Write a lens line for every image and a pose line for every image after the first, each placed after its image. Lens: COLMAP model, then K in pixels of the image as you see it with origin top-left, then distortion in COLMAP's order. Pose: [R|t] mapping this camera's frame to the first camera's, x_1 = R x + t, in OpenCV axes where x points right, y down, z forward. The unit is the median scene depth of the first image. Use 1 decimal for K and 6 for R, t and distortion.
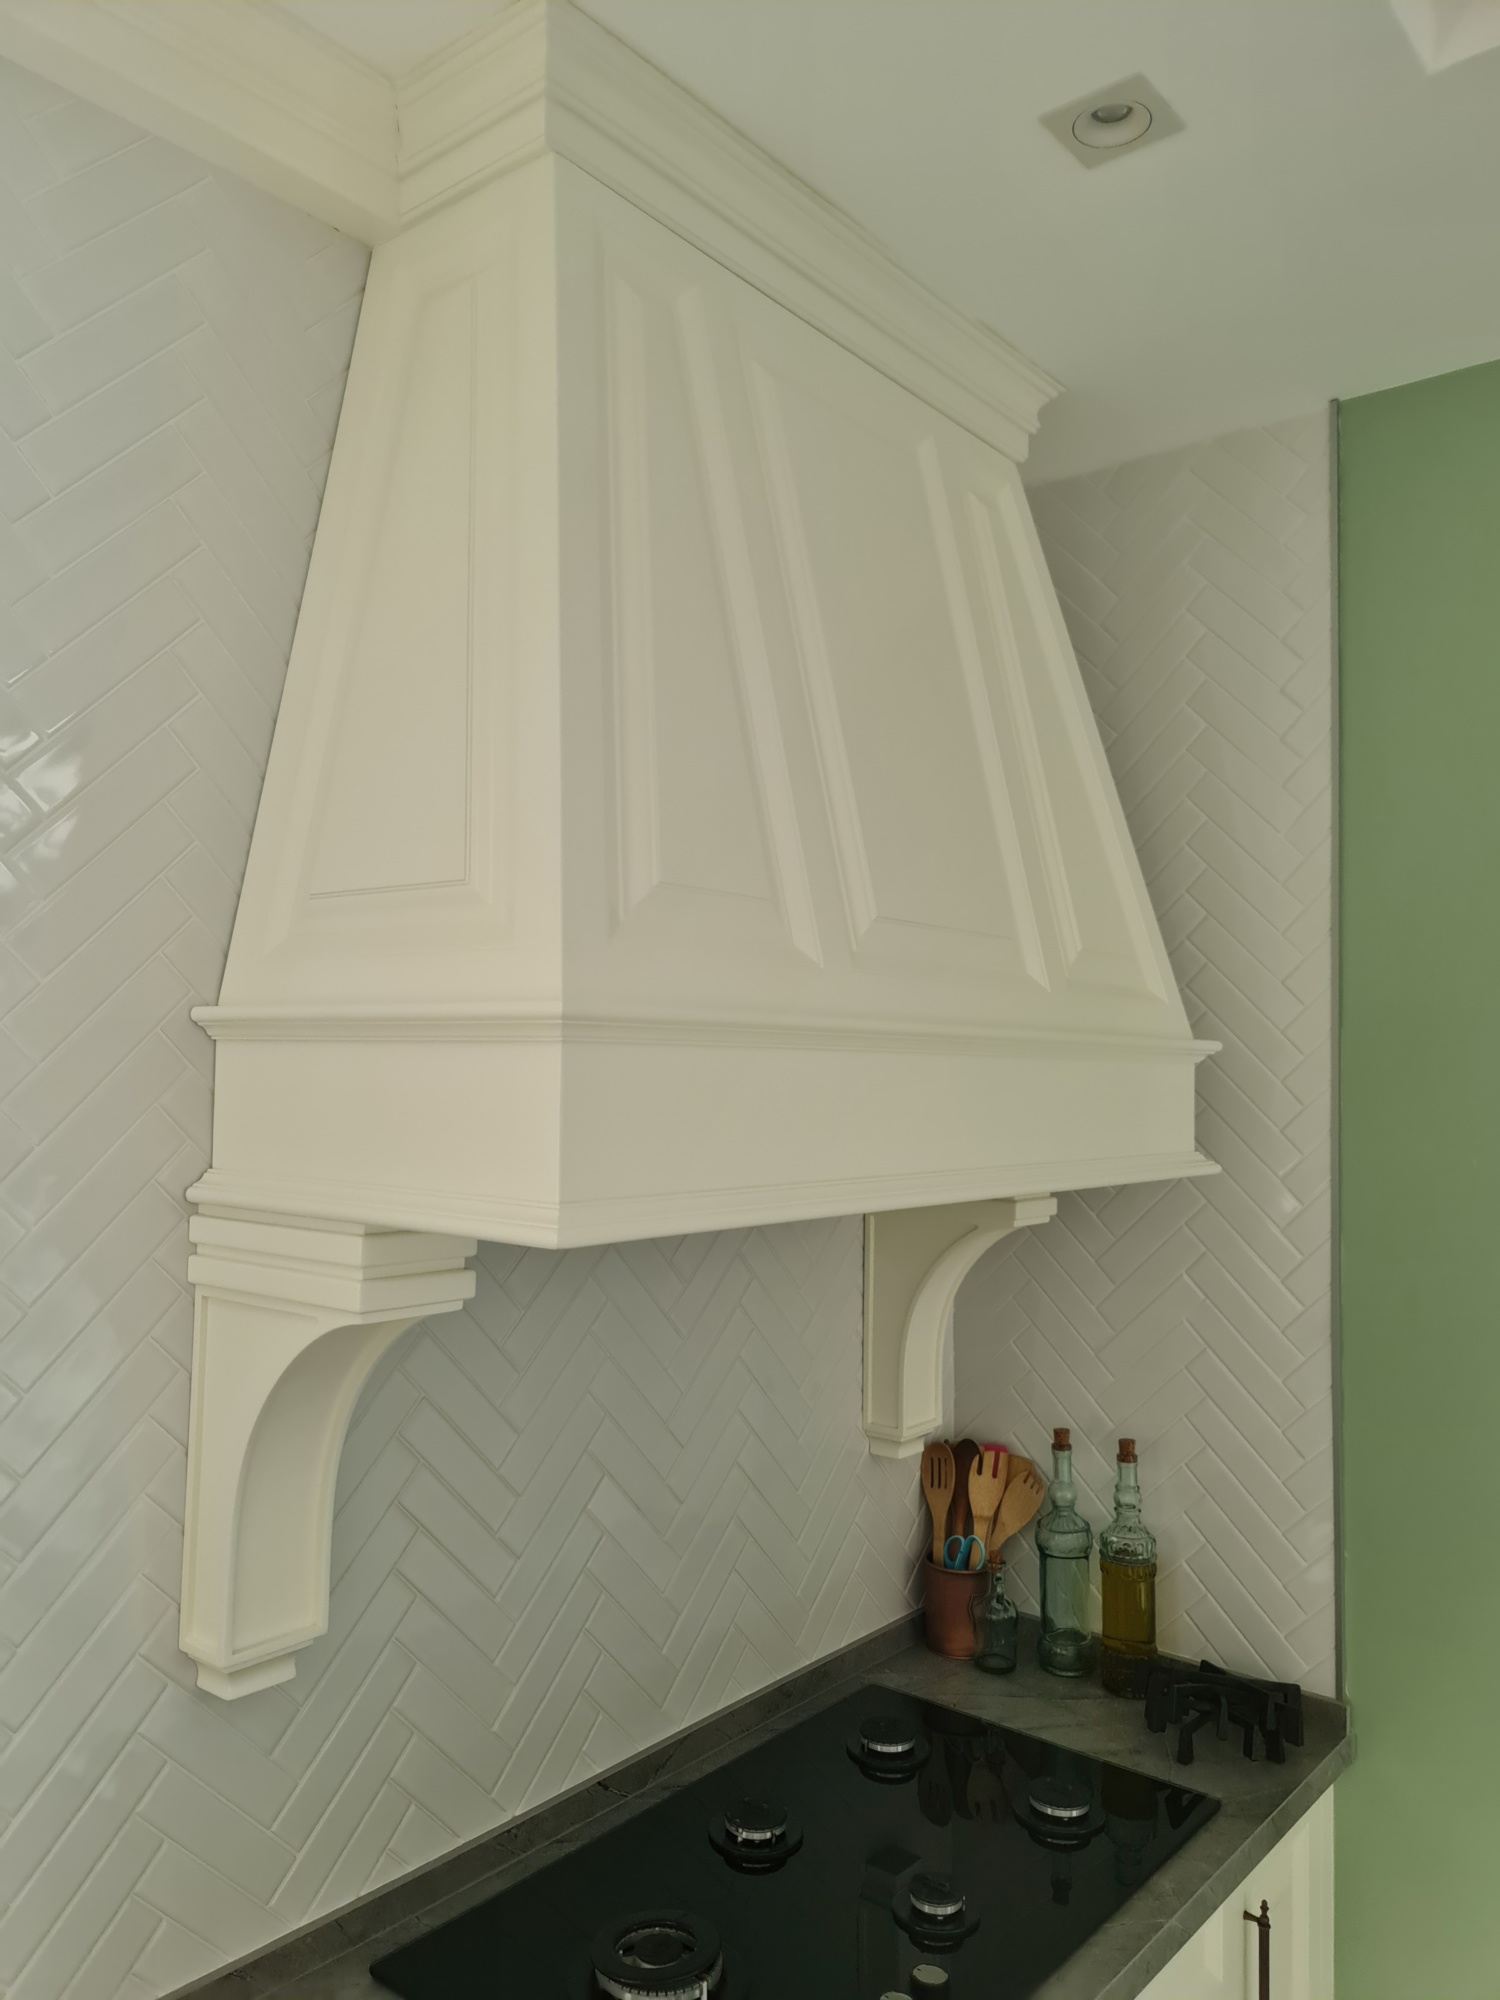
lens RADIAL K [[1471.0, 0, 750.1], [0, 1471.0, 1004.7], [0, 0, 1]] dist [0.073037, -0.073159]
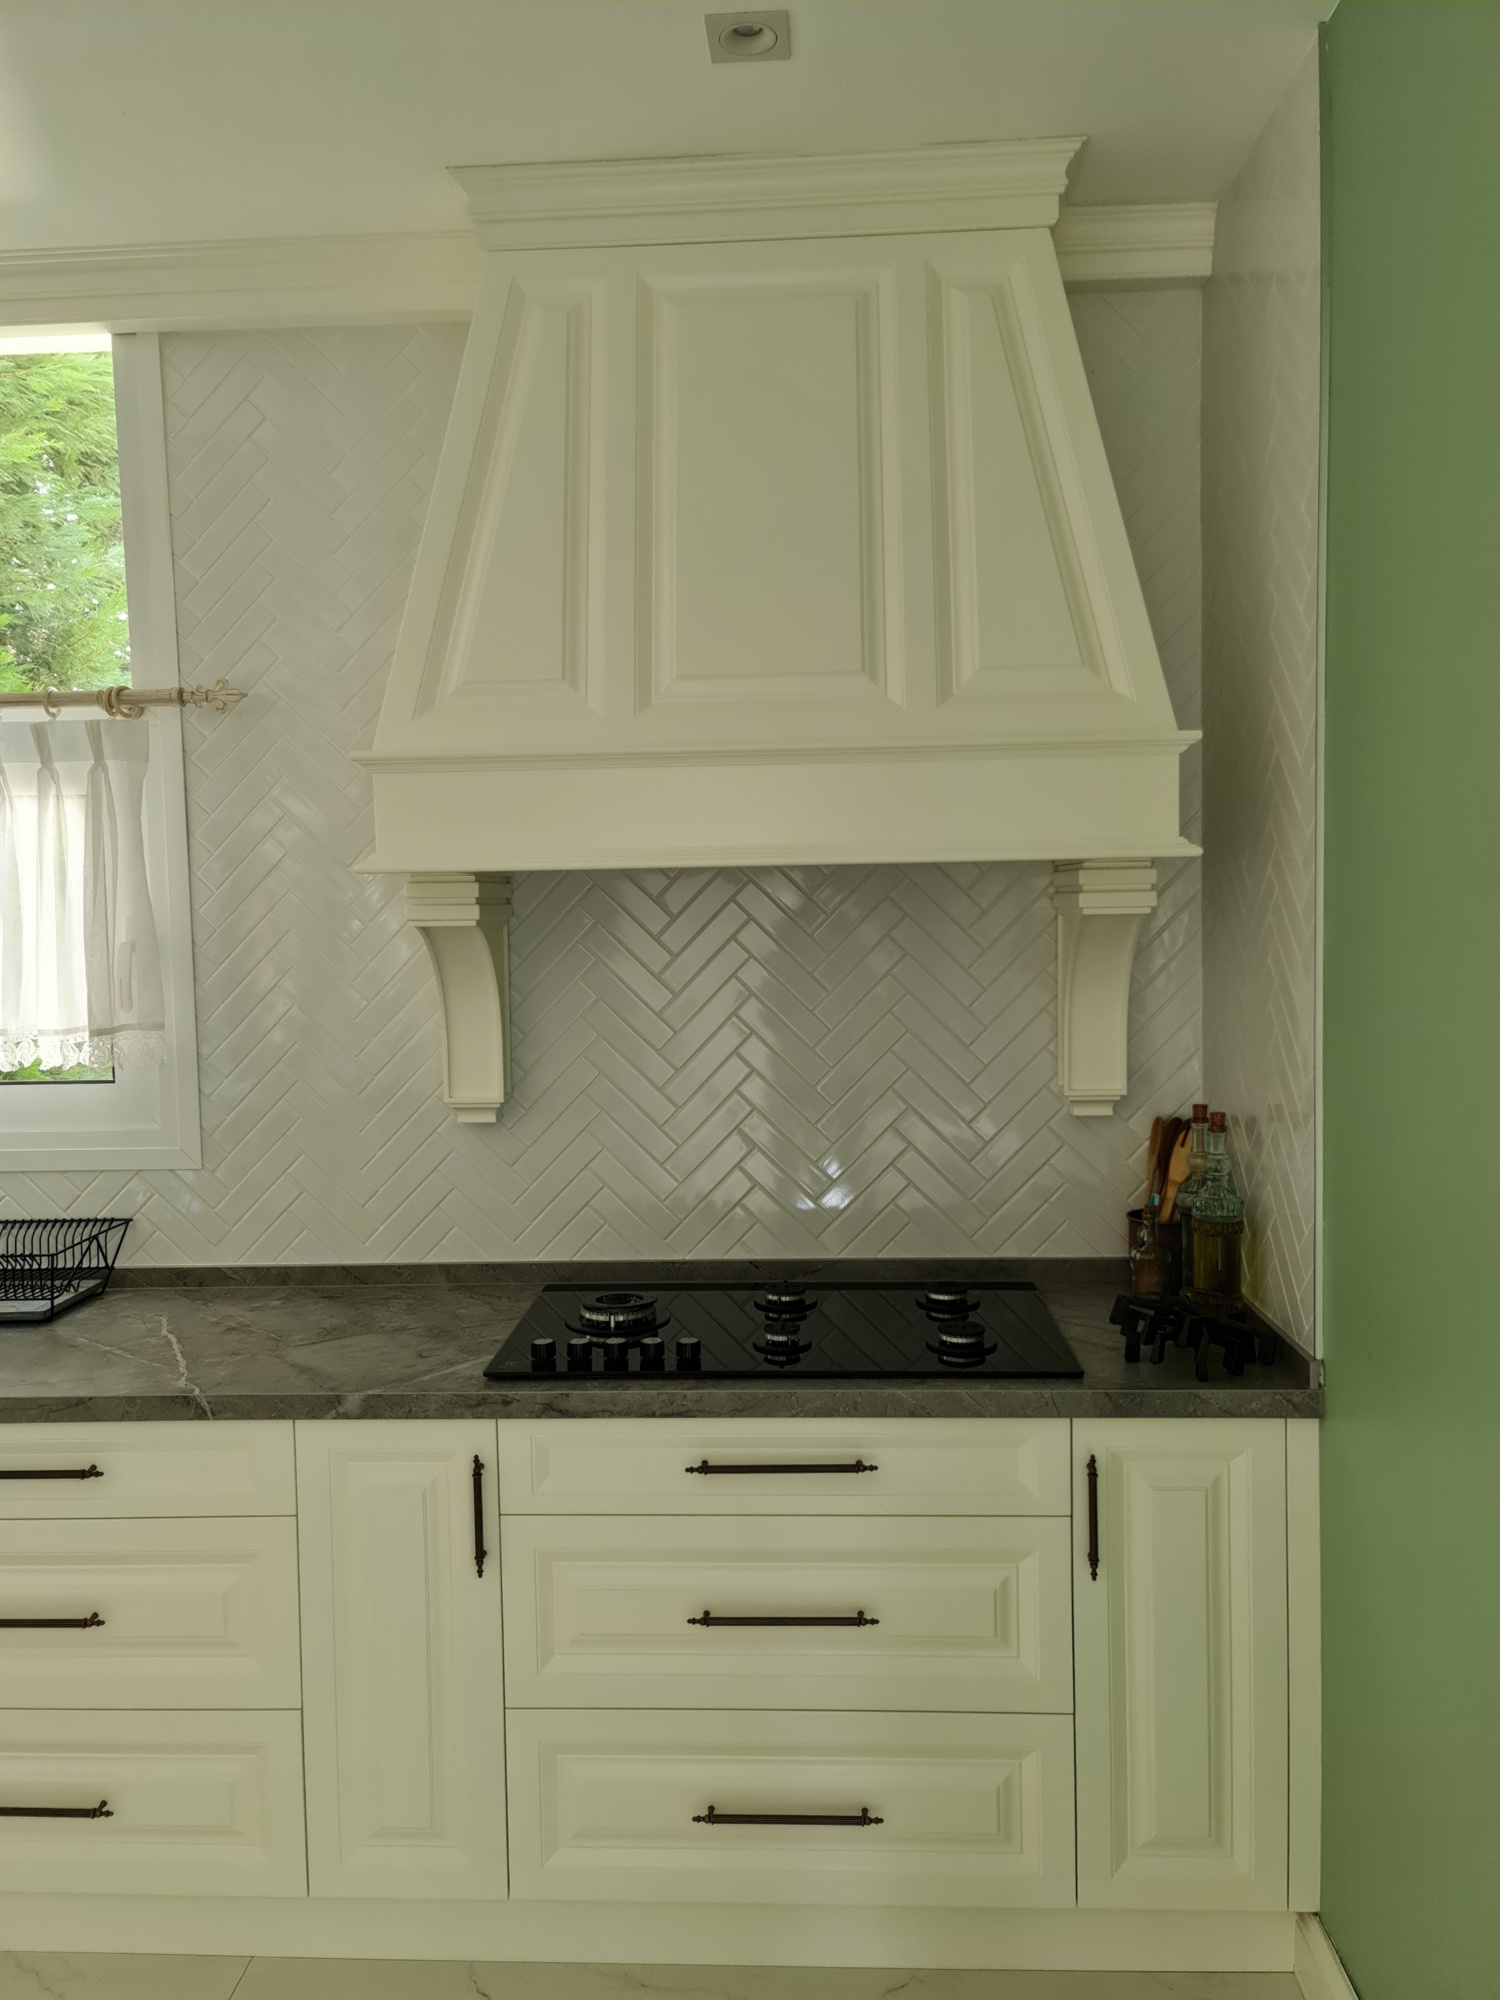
lens RADIAL K [[1471.0, 0, 745.2], [0, 1471.0, 989.6], [0, 0, 1]] dist [0.073037, -0.073159]
pose [[0.589856, 0.019197, -0.807280, 0.978481], [0.064544, 0.995398, 0.070831, 0.113117], [0.804925, -0.093885, 0.585903, 0.107889]]
